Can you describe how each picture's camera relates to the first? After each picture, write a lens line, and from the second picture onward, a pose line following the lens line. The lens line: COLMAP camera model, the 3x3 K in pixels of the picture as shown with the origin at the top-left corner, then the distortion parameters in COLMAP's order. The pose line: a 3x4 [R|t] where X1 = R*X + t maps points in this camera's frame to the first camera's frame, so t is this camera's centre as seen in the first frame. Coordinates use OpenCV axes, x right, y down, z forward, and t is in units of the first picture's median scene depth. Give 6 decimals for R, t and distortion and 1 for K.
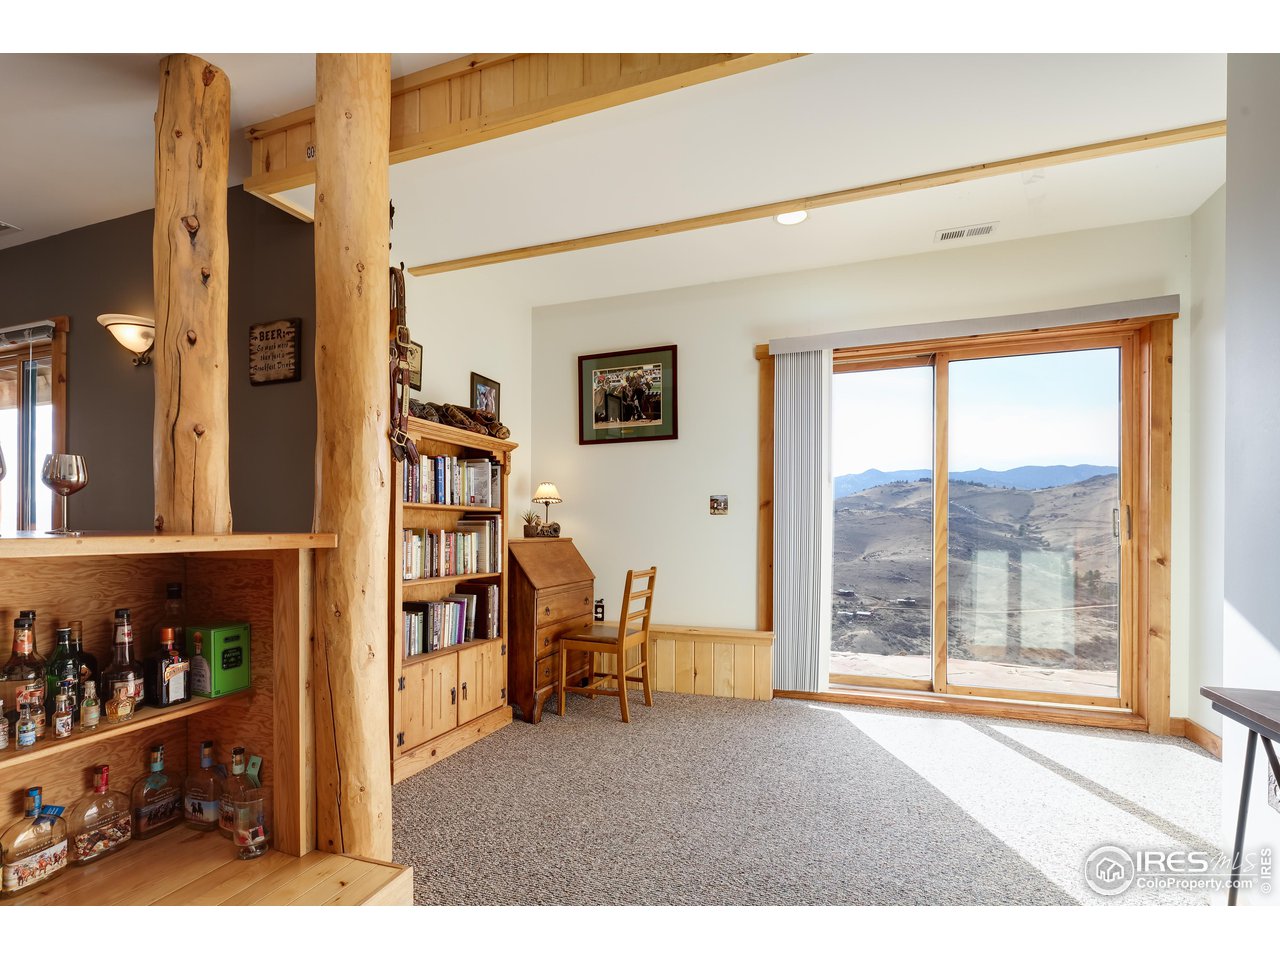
lens RADIAL K [[606.6, 0, 624.7], [0, 606.6, 529.0], [0, 0, 1]] dist [0.019611, 0.002015]
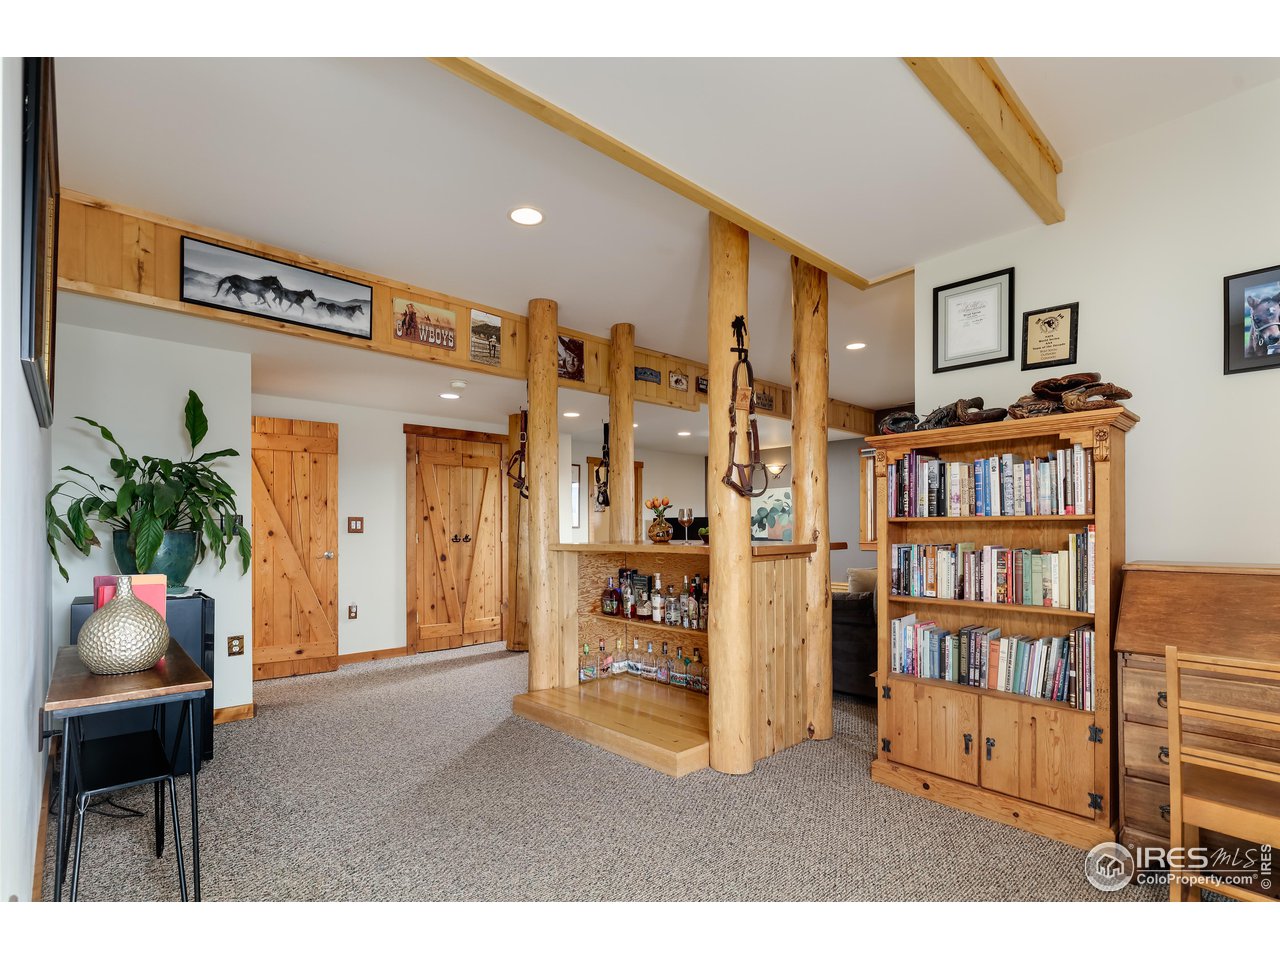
lens RADIAL K [[606.6, 0, 624.9], [0, 606.6, 531.0], [0, 0, 1]] dist [0.019611, 0.002015]
pose [[-0.451740, -0.007111, -0.892121, 0.658767], [-0.001194, 0.999972, -0.007366, -0.011522], [0.892149, -0.002262, -0.451736, 0.920473]]
